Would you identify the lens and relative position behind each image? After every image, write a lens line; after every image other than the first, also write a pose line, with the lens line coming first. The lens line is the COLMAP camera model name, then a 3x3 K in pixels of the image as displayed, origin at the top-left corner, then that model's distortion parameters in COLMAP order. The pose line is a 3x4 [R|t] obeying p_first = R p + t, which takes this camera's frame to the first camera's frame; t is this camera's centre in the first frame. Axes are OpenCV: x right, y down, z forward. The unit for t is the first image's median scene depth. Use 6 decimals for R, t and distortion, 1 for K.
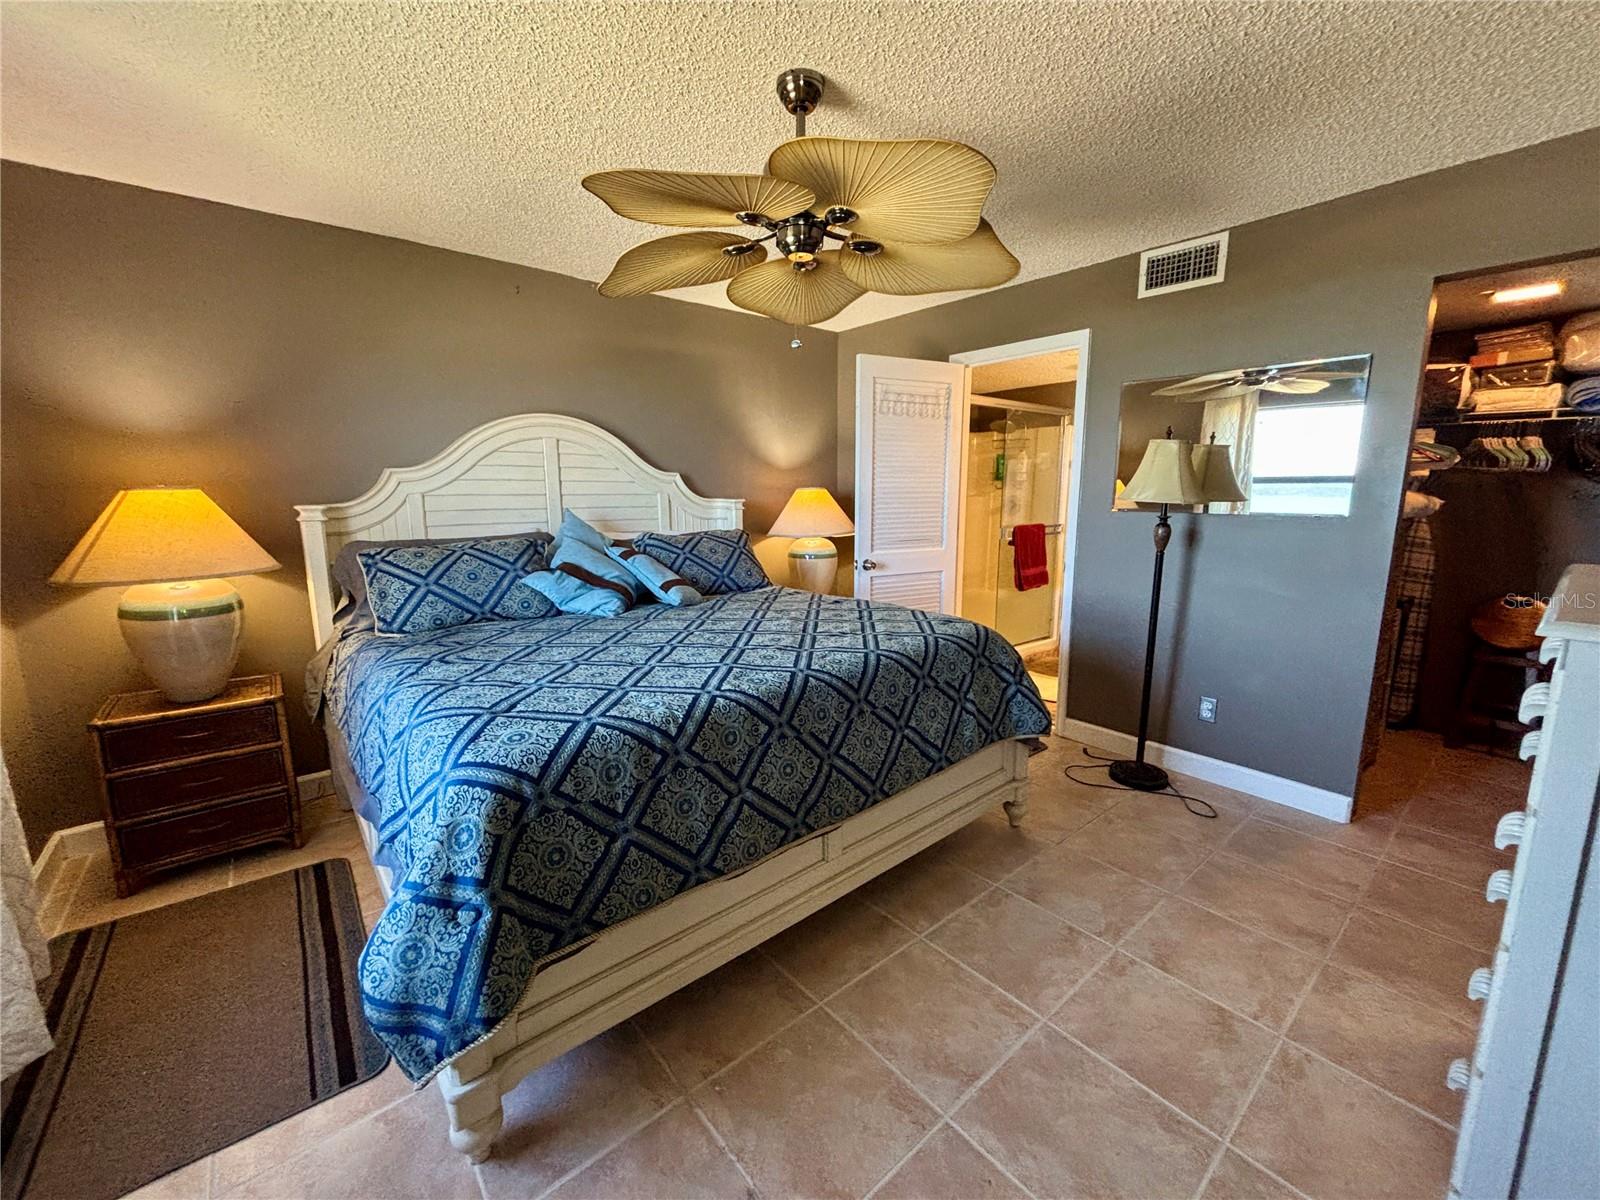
lens RADIAL K [[643.2, 0, 800.6], [0, 643.2, 596.4], [0, 0, 1]] dist [-0.004339, 0.001420]
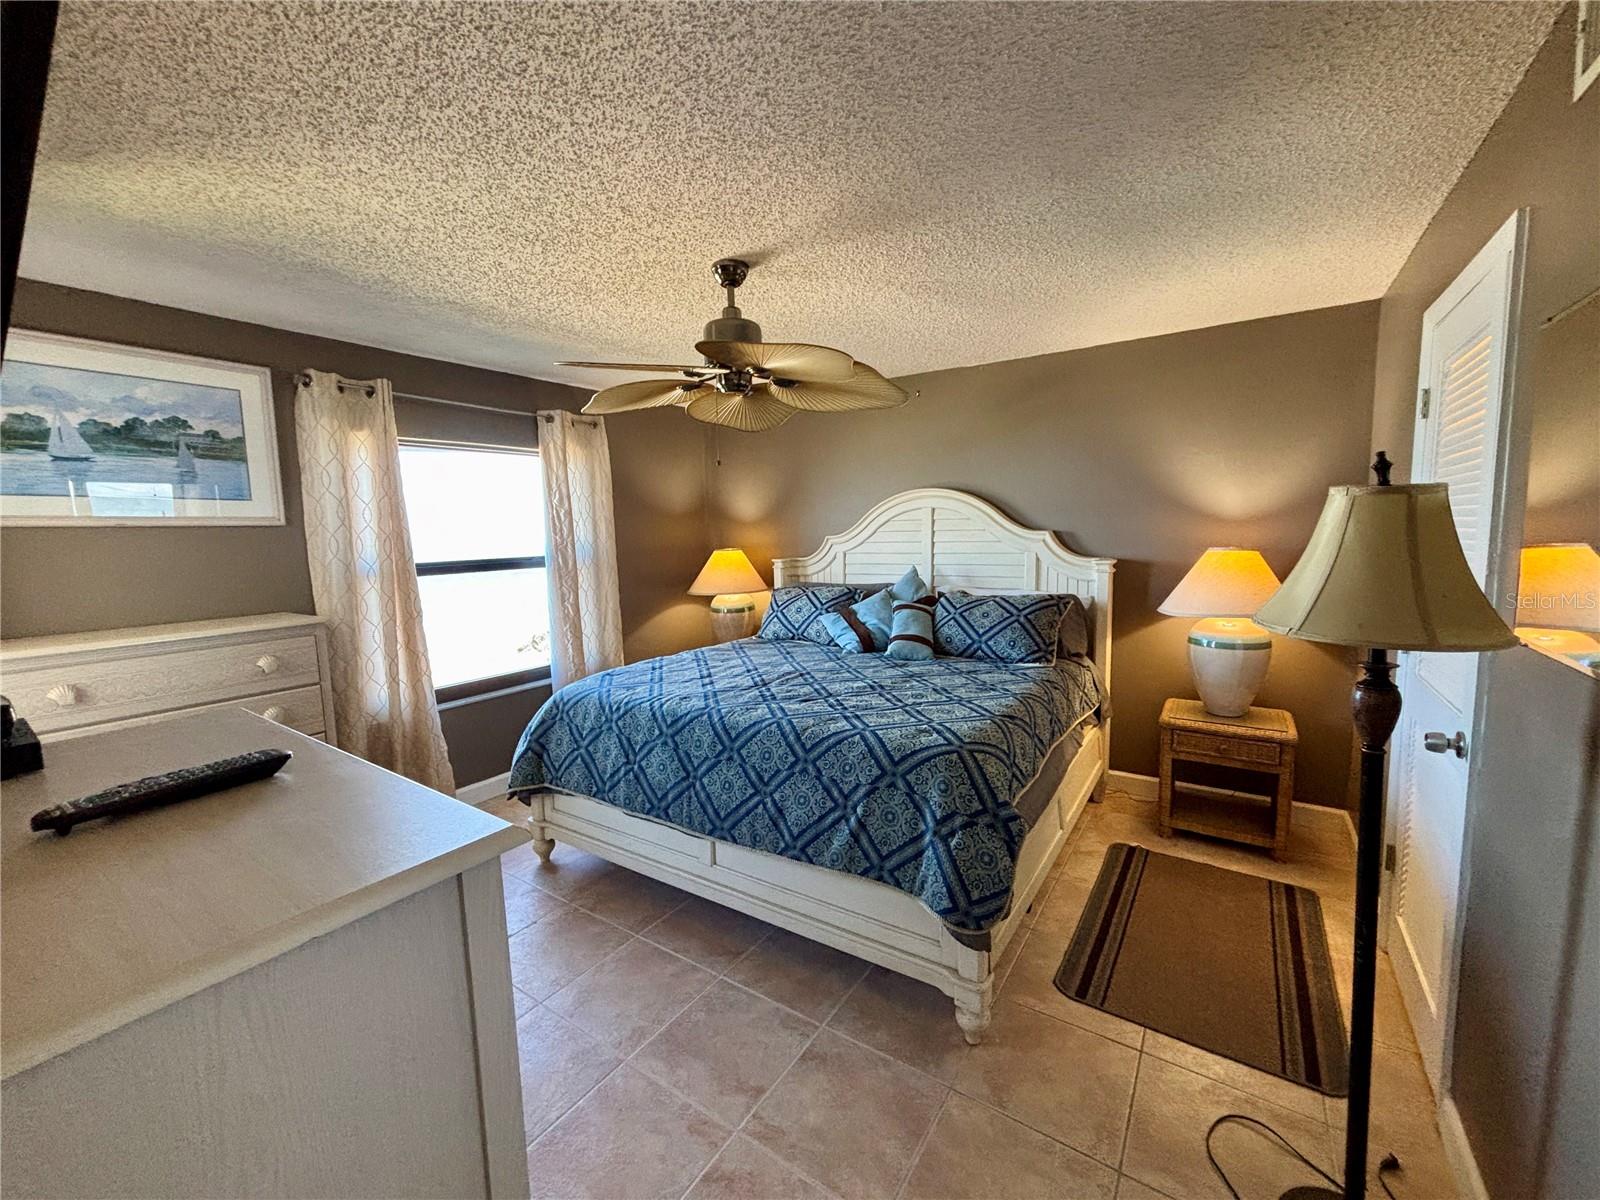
lens RADIAL K [[643.2, 0, 806.6], [0, 643.2, 598.2], [0, 0, 1]] dist [-0.004339, 0.001420]
pose [[0.267226, 0.100668, -0.958361, 1.840227], [-0.133039, 0.988859, 0.066775, -0.314719], [0.954406, 0.109656, 0.277641, 1.141491]]
